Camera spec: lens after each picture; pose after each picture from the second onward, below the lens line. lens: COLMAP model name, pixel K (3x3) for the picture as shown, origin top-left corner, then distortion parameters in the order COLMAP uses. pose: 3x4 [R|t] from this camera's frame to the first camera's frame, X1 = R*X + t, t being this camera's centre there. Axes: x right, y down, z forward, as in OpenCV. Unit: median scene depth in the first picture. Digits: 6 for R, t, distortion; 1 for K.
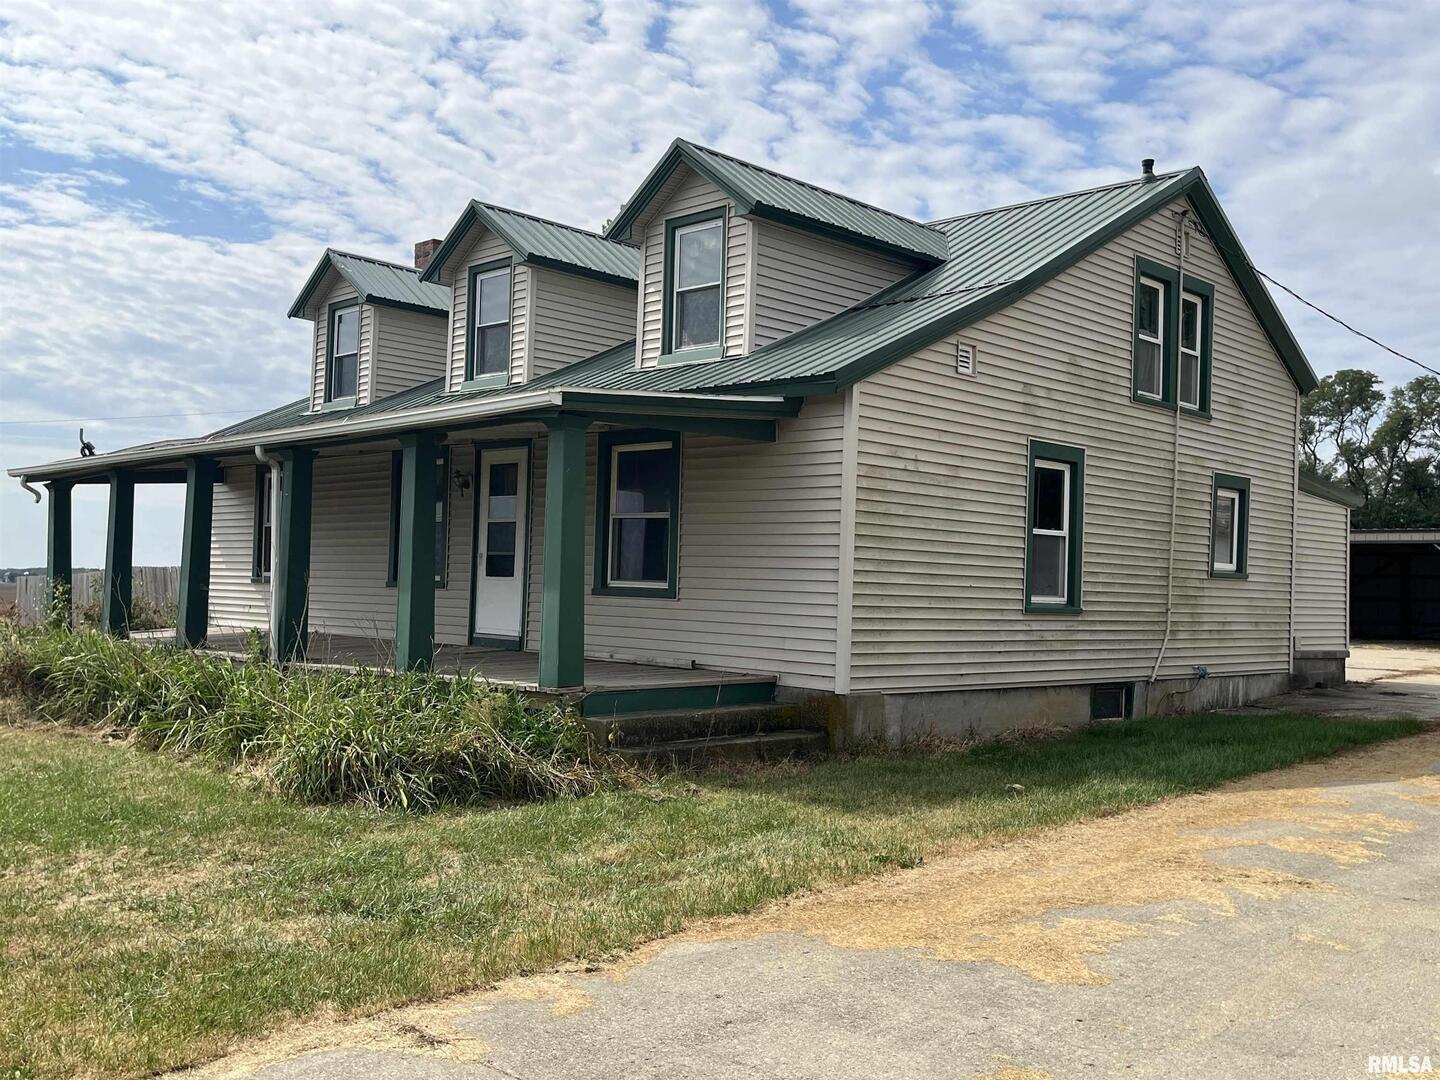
lens RADIAL K [[1346.8, 0, 720.0], [0, 1346.8, 540.0], [0, 0, 1]] dist [-0.000666, -0.000809]
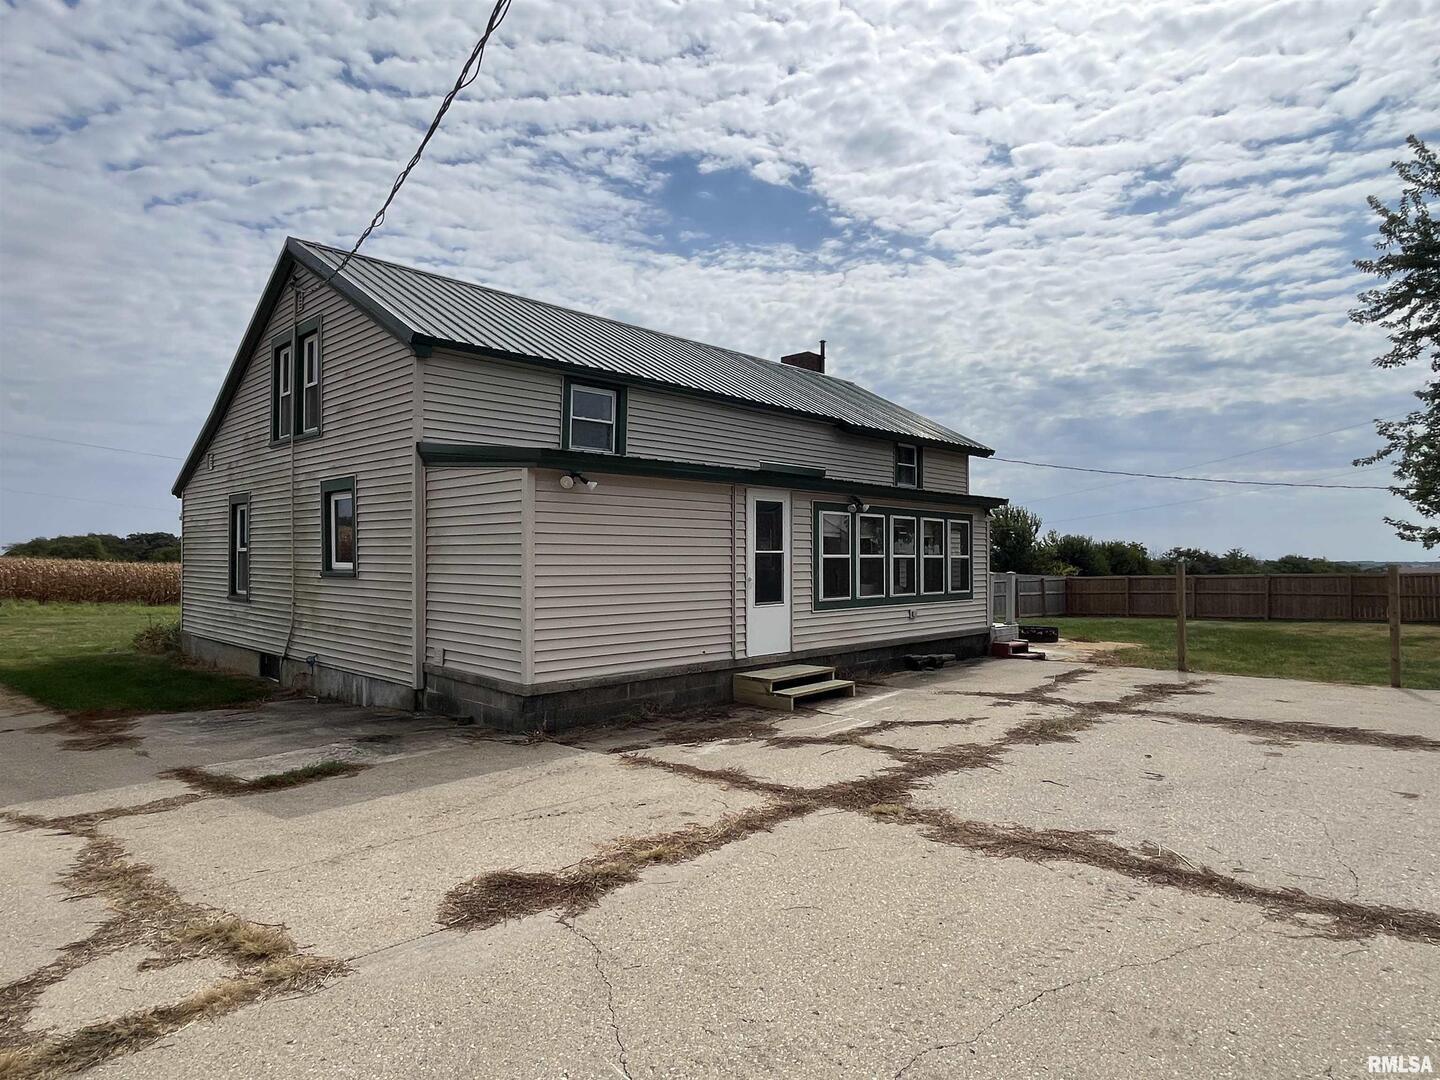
lens RADIAL K [[844.9, 0, 720.0], [0, 844.9, 540.0], [0, 0, 1]] dist [-0.000357, -0.000143]
pose [[0.025354, -0.052784, -0.998284, 1.050841], [0.026800, 0.998282, -0.052104, 0.041850], [0.999319, -0.025433, 0.026725, 1.286924]]
